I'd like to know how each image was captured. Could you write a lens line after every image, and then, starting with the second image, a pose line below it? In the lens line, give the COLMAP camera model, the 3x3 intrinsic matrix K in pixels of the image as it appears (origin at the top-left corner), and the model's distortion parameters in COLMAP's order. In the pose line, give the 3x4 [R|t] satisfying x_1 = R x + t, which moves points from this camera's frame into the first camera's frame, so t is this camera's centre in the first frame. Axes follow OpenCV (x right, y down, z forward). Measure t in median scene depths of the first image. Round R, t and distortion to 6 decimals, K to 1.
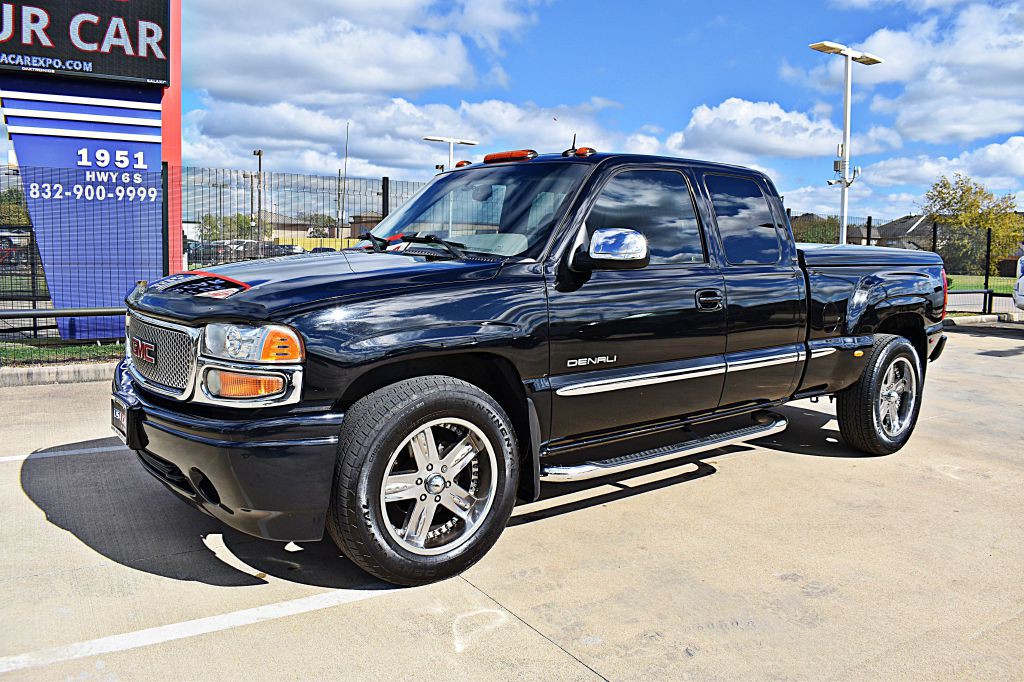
lens RADIAL K [[790.9, 0, 508.8], [0, 790.9, 335.0], [0, 0, 1]] dist [-0.089883, 0.011731]
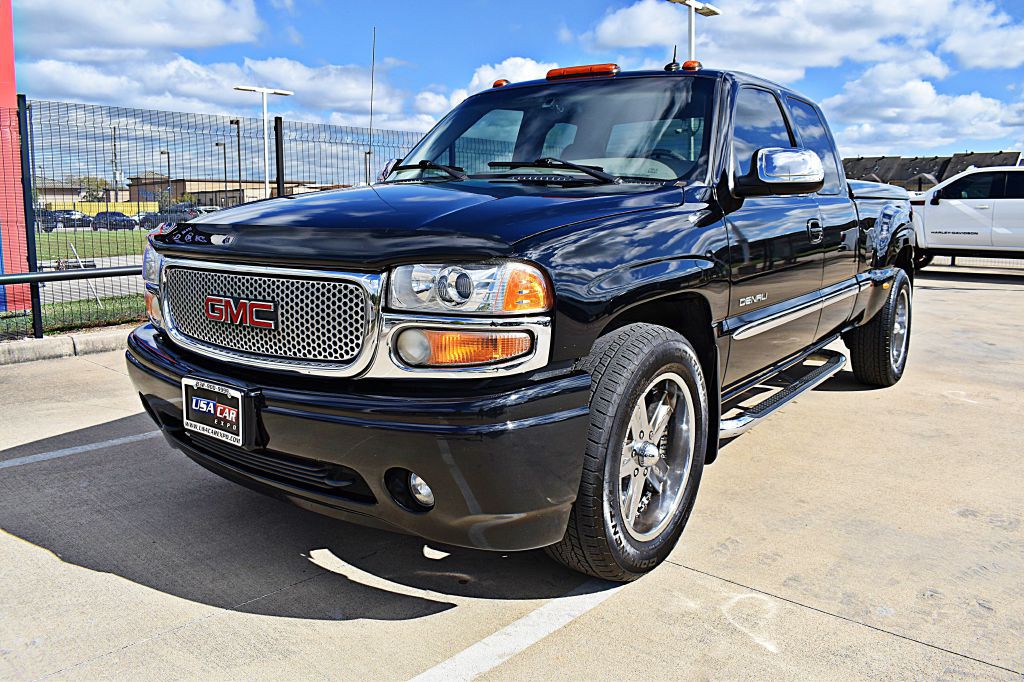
lens RADIAL K [[785.5, 0, 512.6], [0, 785.5, 340.4], [0, 0, 1]] dist [-0.091024, 0.008655]
pose [[0.964284, -0.059674, 0.258059, -0.145026], [0.044199, 0.996882, 0.065363, 0.003535], [-0.261155, -0.051623, 0.963916, 0.086044]]
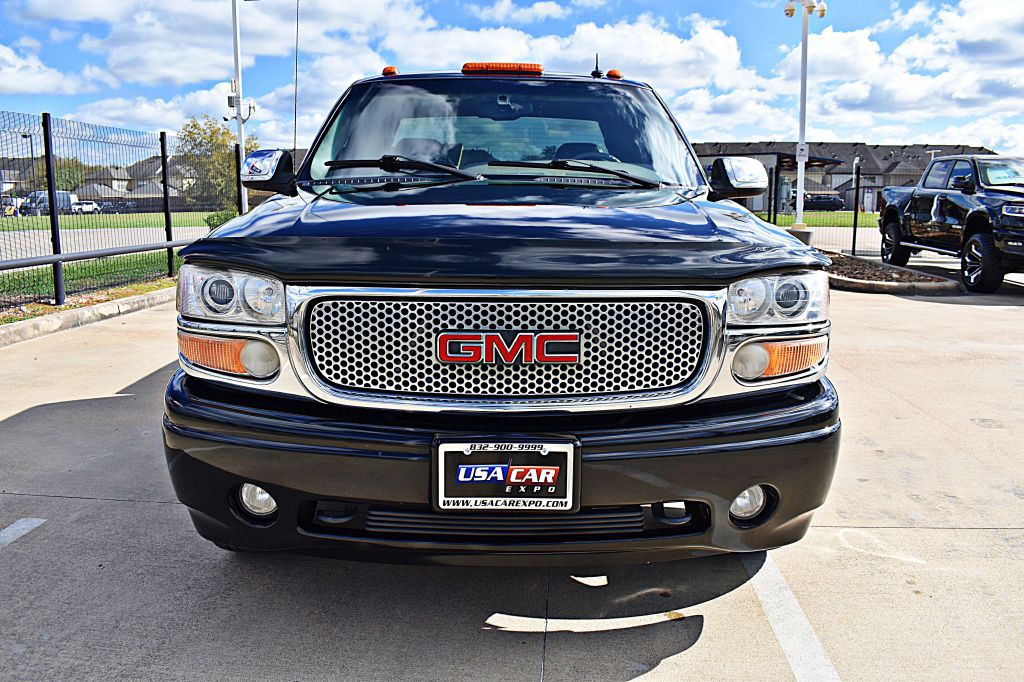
lens RADIAL K [[785.5, 0, 512.6], [0, 785.5, 340.4], [0, 0, 1]] dist [-0.091024, 0.008655]
pose [[0.603532, -0.159281, 0.781267, -0.321530], [0.095320, 0.987230, 0.127636, -0.020835], [-0.791620, -0.002562, 0.611008, 0.225742]]
